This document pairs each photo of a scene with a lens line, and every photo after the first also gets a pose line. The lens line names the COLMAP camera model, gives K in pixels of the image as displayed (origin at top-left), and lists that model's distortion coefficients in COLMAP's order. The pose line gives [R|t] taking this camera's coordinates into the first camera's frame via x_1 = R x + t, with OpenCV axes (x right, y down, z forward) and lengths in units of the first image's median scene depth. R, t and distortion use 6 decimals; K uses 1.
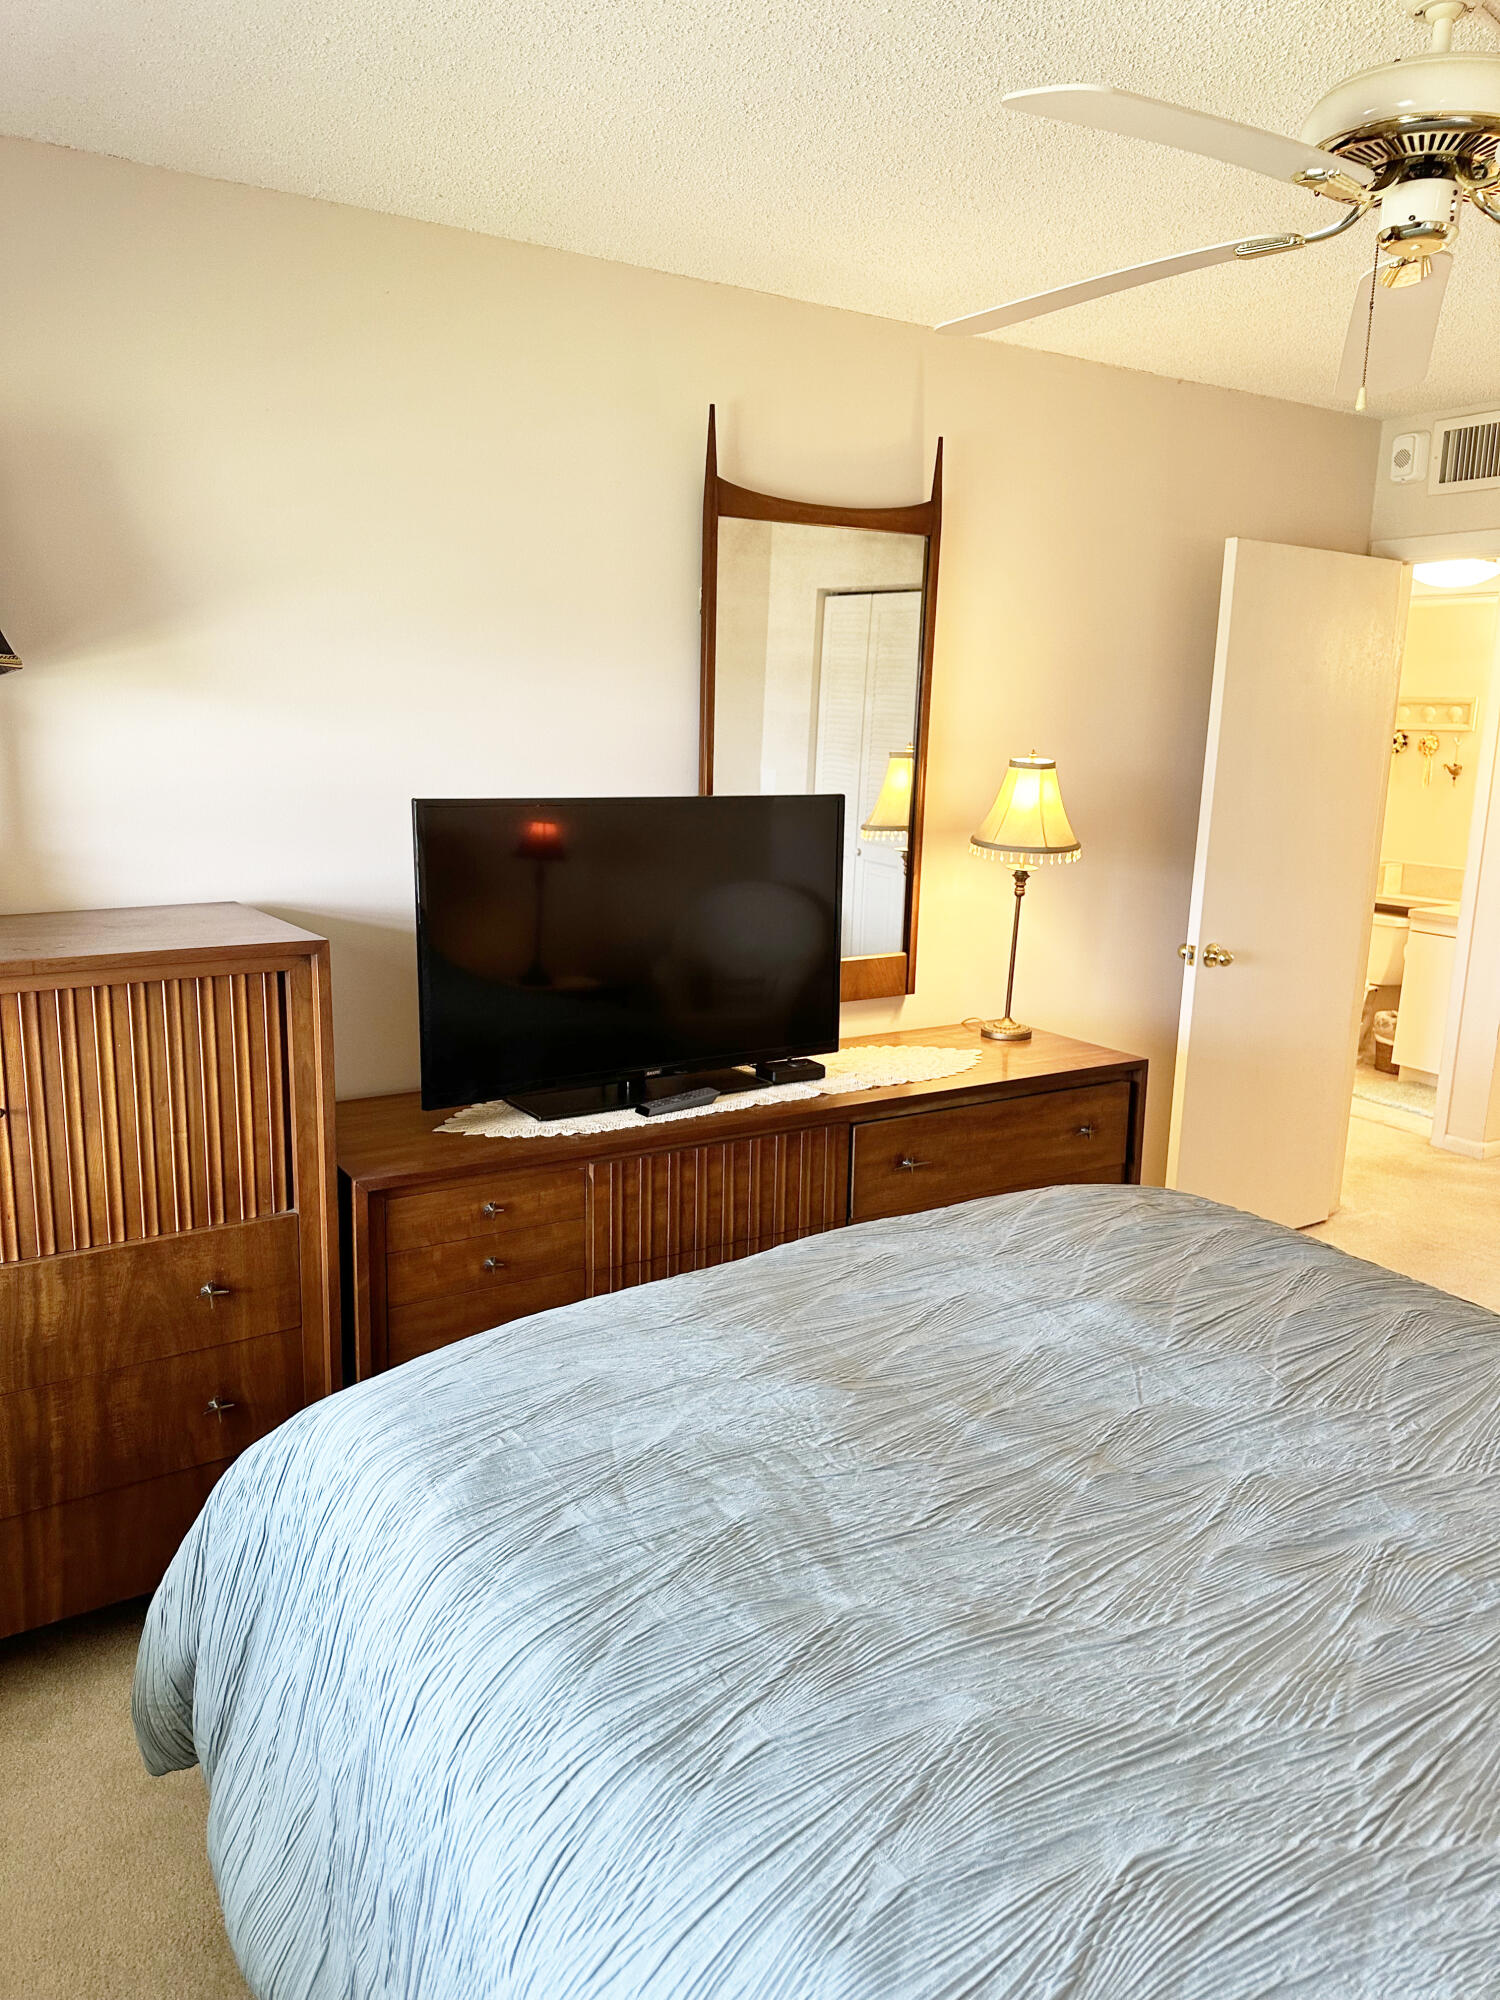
lens RADIAL K [[1428.3, 0, 729.0], [0, 1428.3, 984.6], [0, 0, 1]] dist [0.046482, -0.029483]
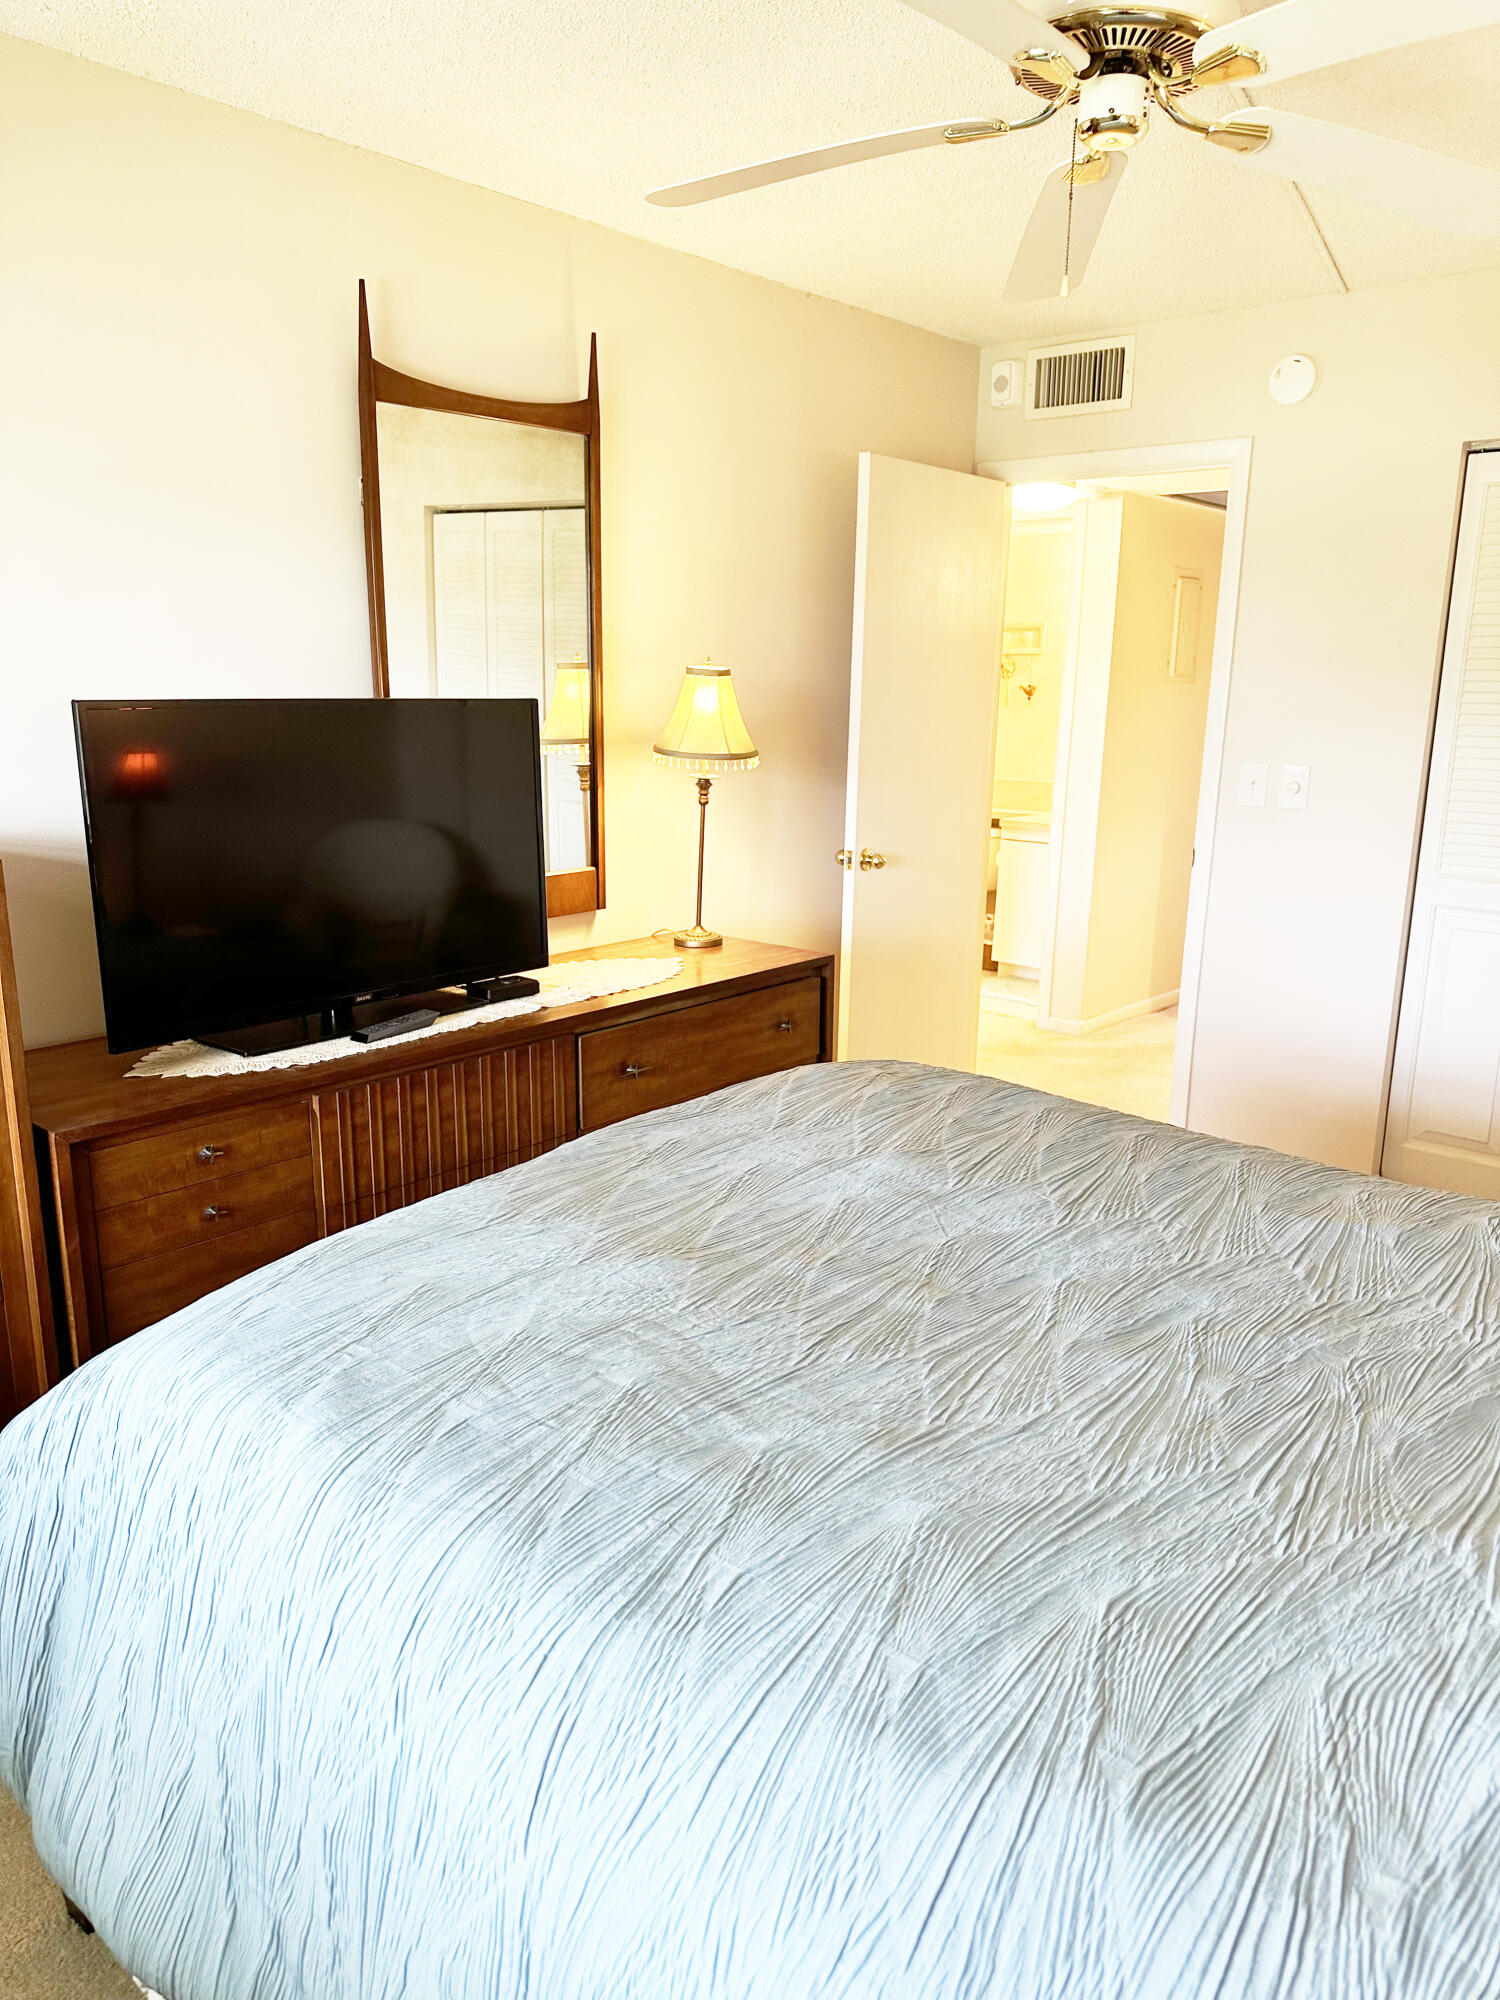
lens RADIAL K [[1428.3, 0, 741.2], [0, 1428.3, 998.7], [0, 0, 1]] dist [0.046482, -0.029483]
pose [[0.957897, -0.079699, 0.275828, -0.140127], [0.067066, 0.996234, 0.054952, 0.050017], [-0.279169, -0.034139, 0.959635, 0.043604]]
